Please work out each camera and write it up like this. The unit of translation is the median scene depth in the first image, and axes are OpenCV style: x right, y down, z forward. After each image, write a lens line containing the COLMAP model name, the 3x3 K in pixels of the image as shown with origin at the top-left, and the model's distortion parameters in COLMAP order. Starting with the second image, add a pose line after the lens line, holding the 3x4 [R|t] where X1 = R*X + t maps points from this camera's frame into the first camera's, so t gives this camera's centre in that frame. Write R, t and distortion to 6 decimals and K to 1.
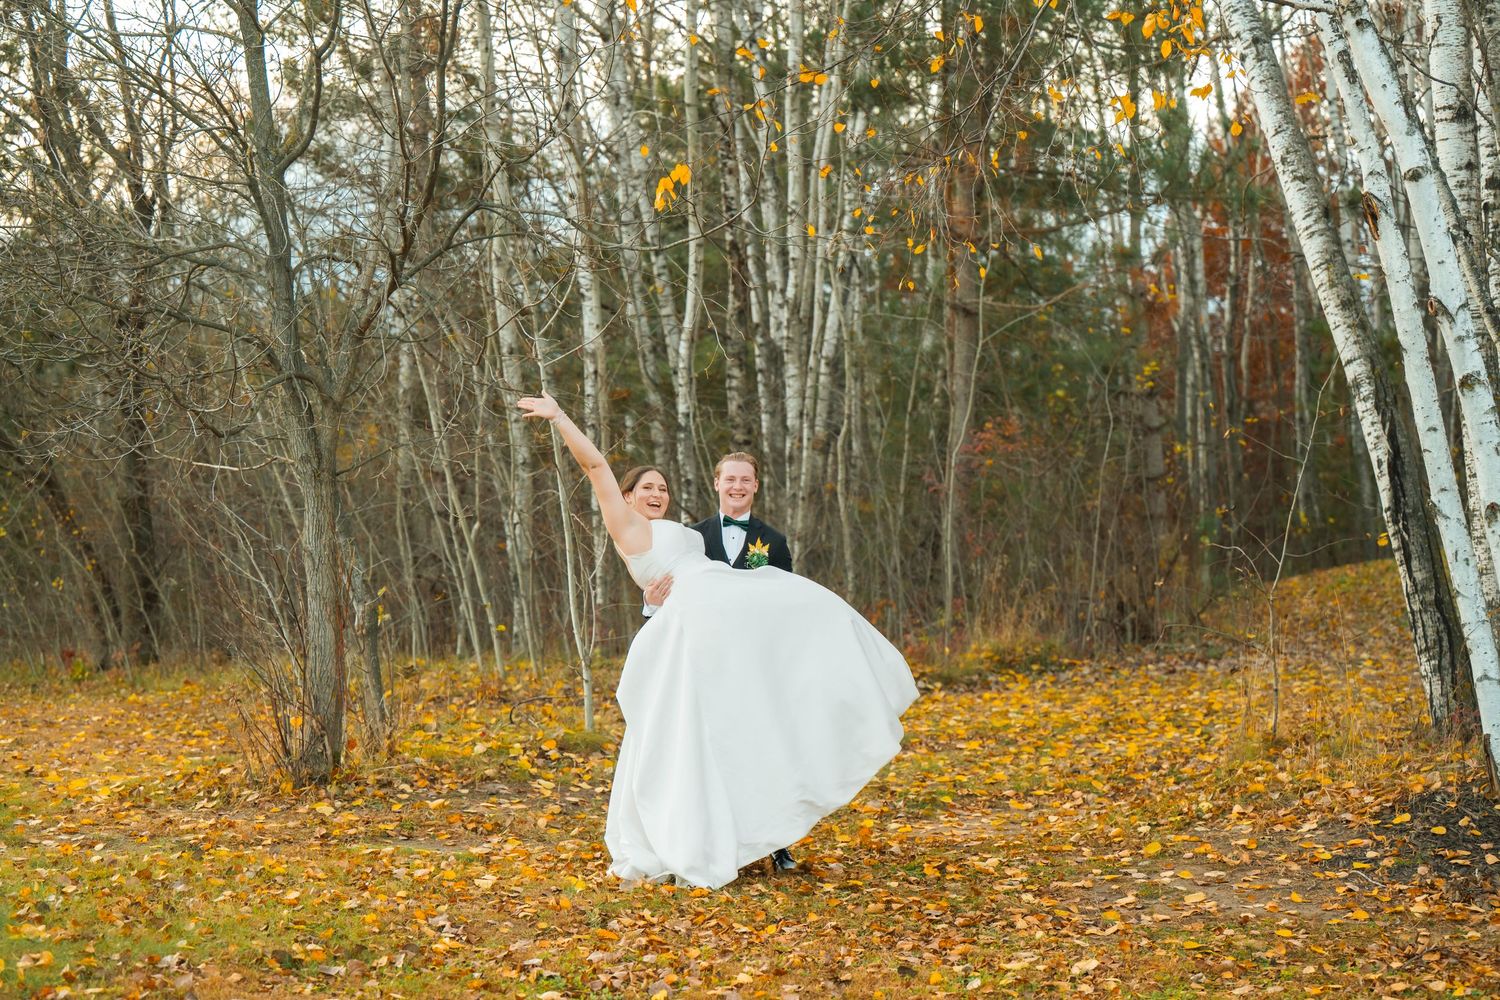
lens RADIAL K [[3097.6, 0, 750.0], [0, 3097.6, 500.0], [0, 0, 1]] dist [0.003474, -0.116690]
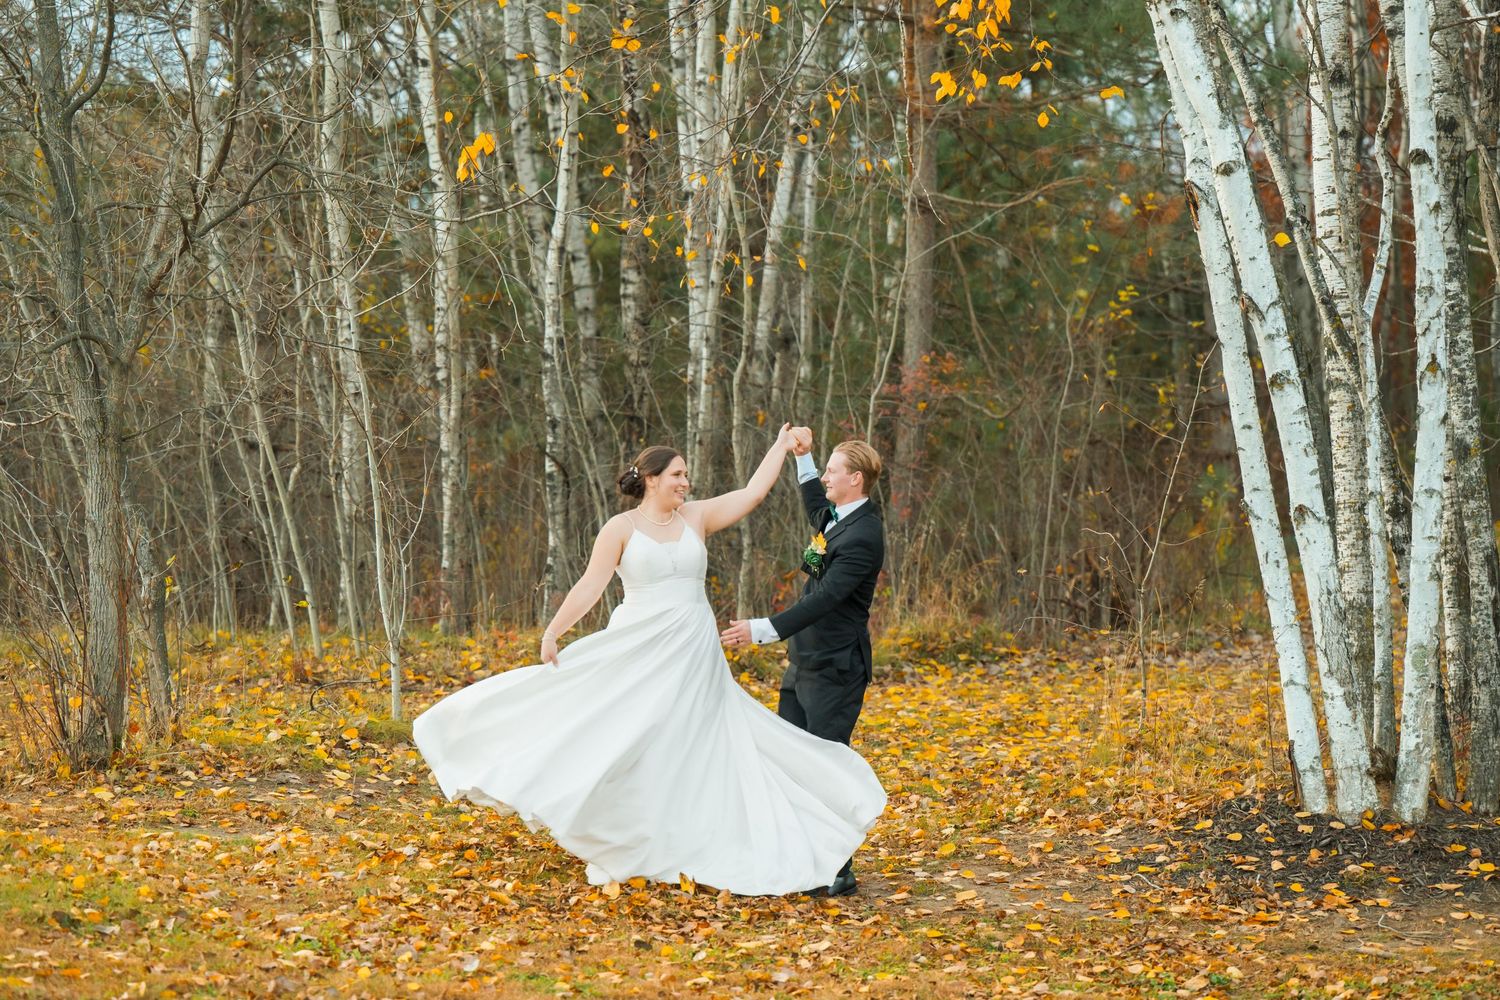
lens RADIAL K [[4640.5, 0, 750.0], [0, 4640.5, 500.0], [0, 0, 1]] dist [0.009907, -0.138819]
pose [[0.999775, 0.021216, 0.000370, 0.062453], [-0.021218, 0.999489, 0.023894, -0.030736], [0.000137, -0.023897, 0.999714, -0.449632]]
